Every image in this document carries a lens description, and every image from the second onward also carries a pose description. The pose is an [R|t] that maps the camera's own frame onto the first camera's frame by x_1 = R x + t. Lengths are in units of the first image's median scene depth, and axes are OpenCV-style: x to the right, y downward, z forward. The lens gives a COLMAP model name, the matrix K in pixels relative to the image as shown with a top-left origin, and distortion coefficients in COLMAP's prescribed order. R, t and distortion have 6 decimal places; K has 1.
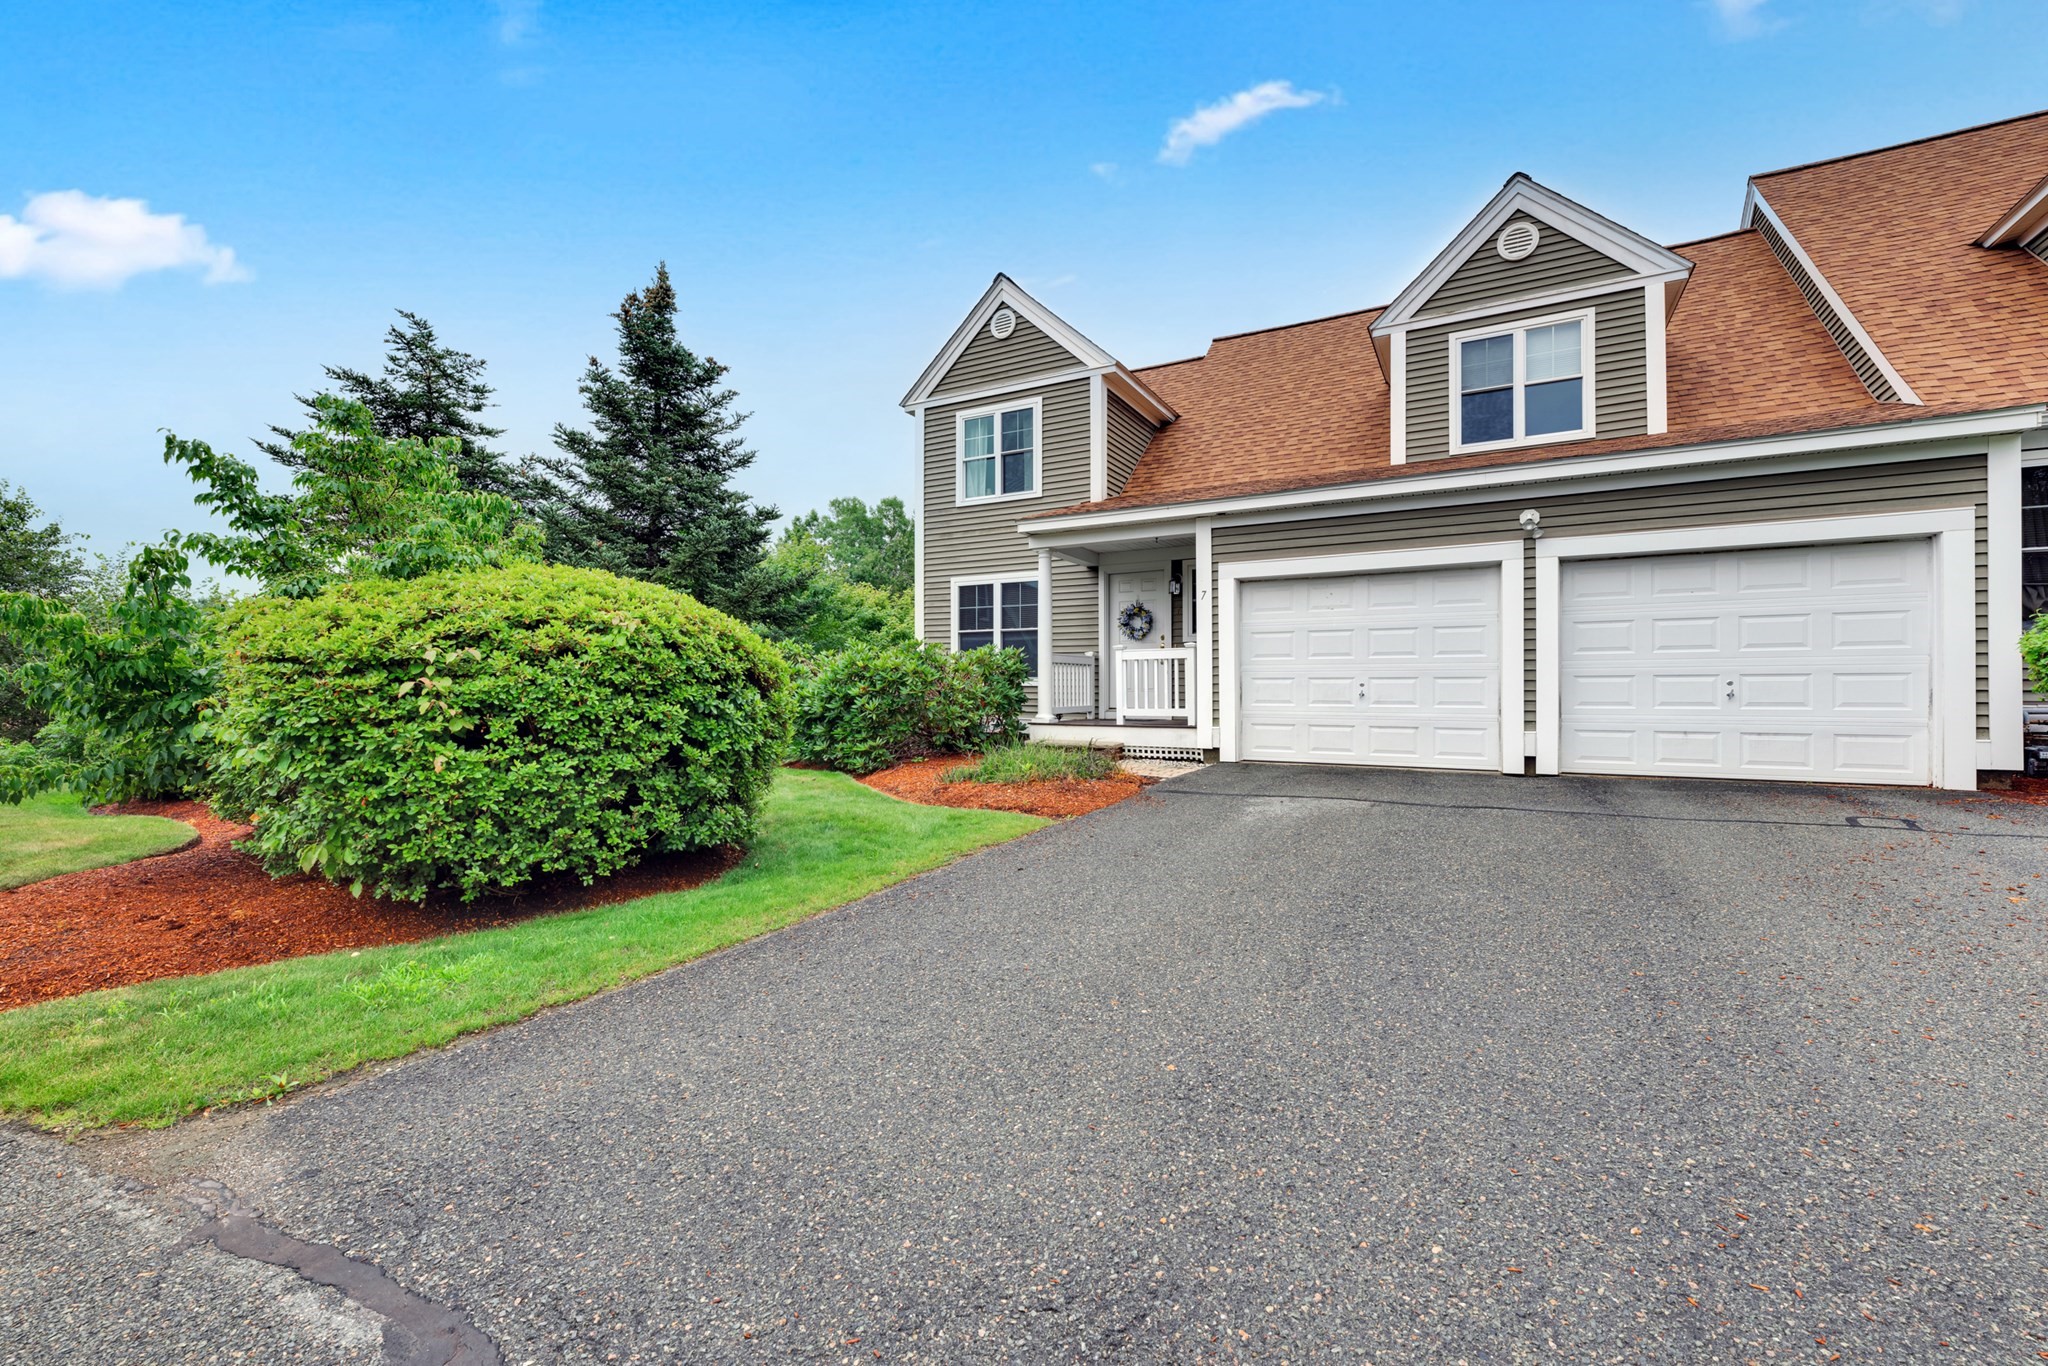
lens RADIAL K [[952.8, 0, 1024.0], [0, 952.8, 683.0], [0, 0, 1]] dist [0.000012, -0.000020]
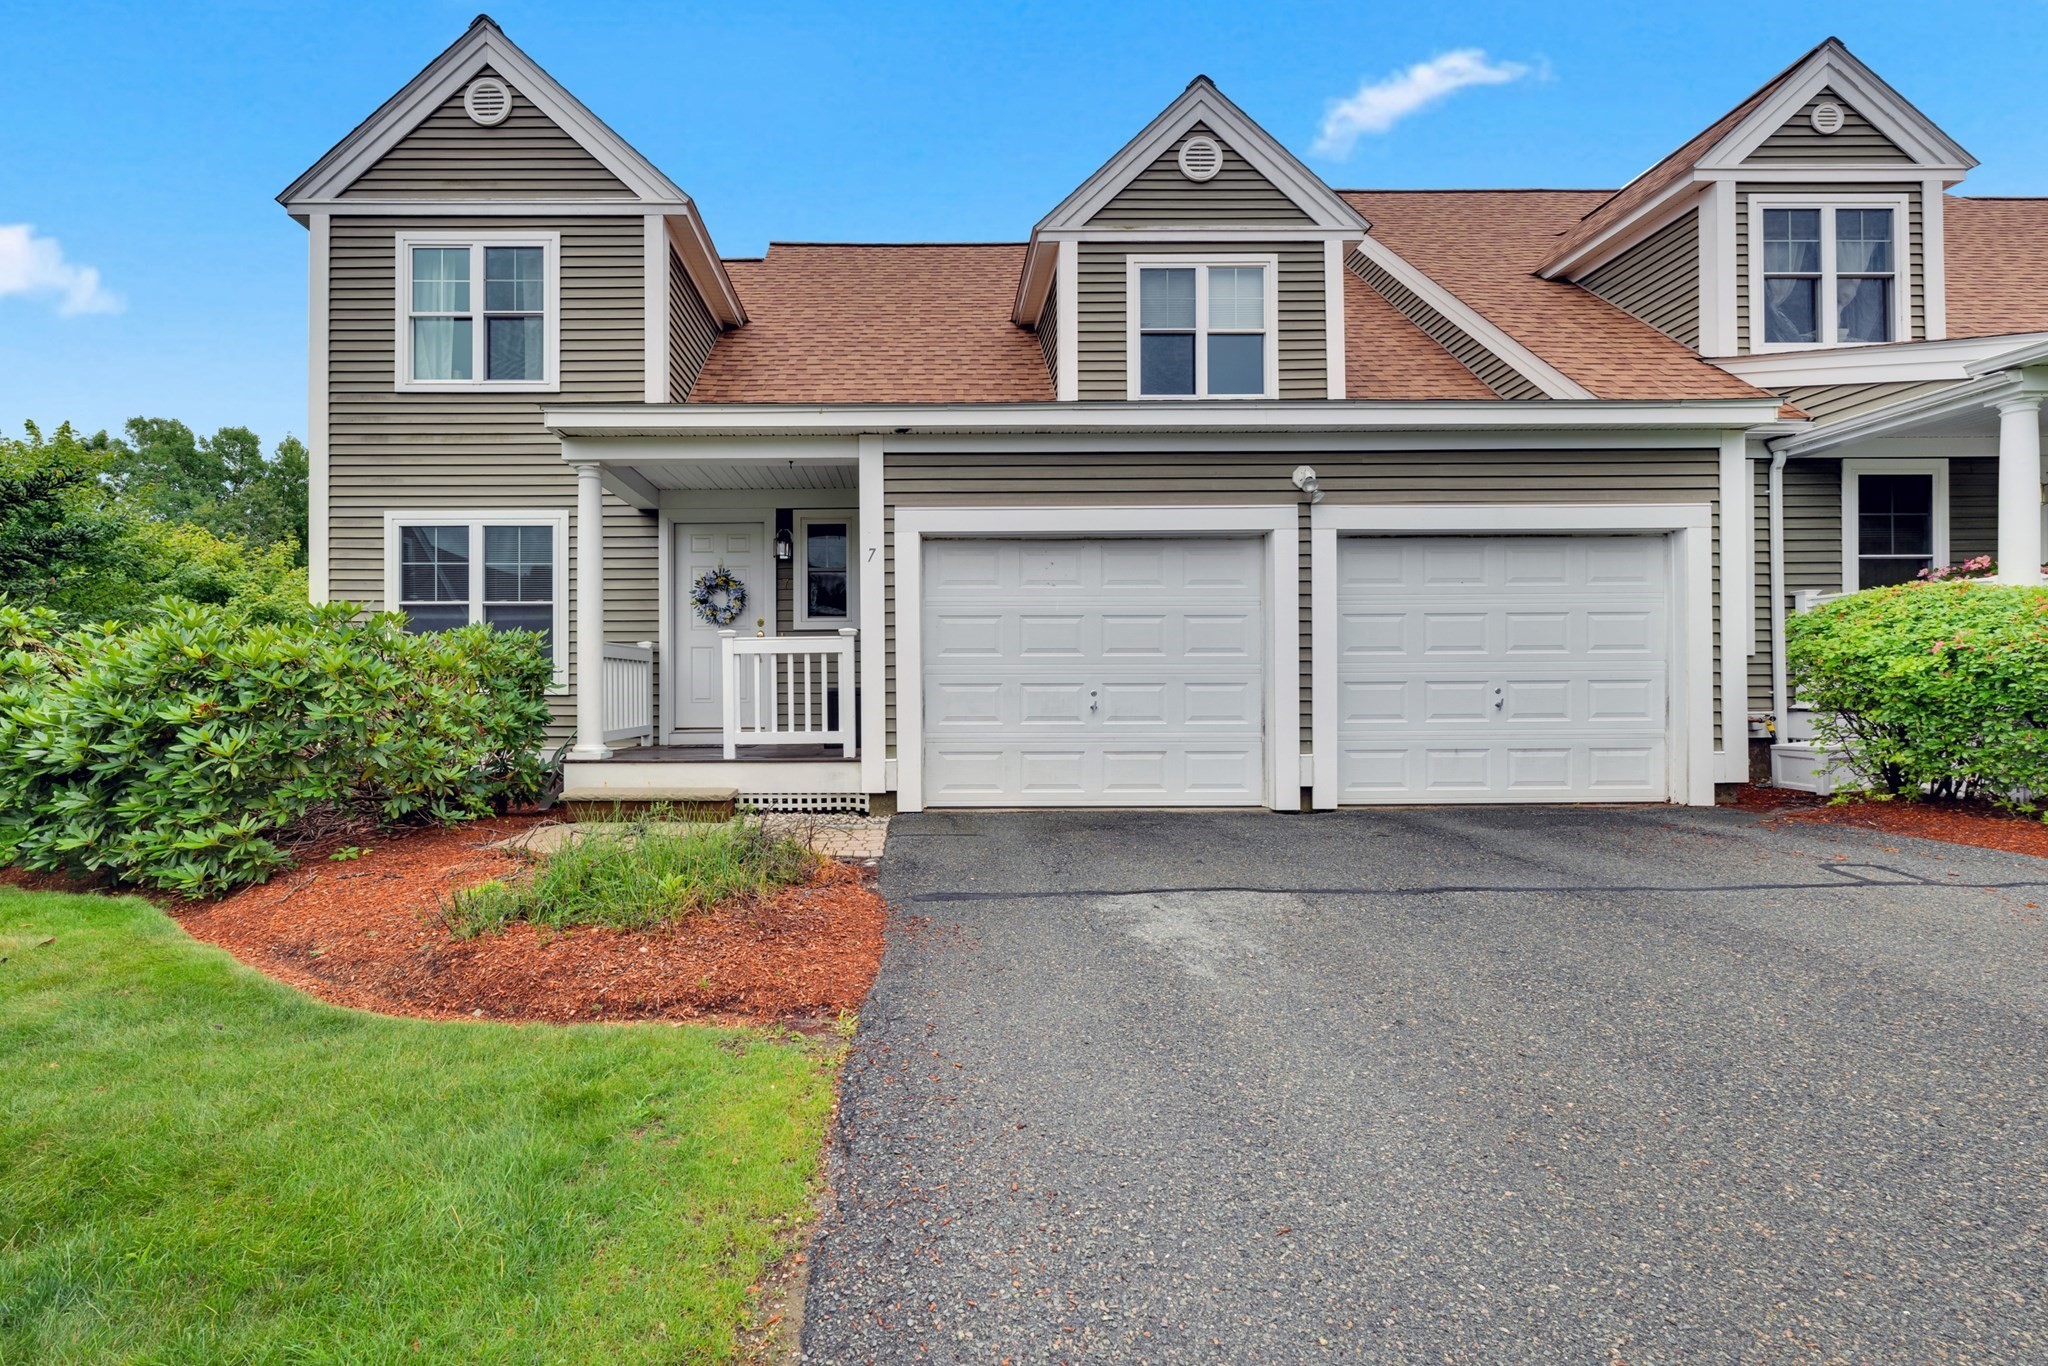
lens RADIAL K [[1012.4, 0, 1024.0], [0, 1012.4, 683.0], [0, 0, 1]] dist [-0.002210, -0.000783]
pose [[0.864593, 0.001245, 0.502471, -0.061071], [-0.000109, 0.999997, -0.002289, -0.003701], [-0.502473, 0.001924, 0.864591, 0.327970]]
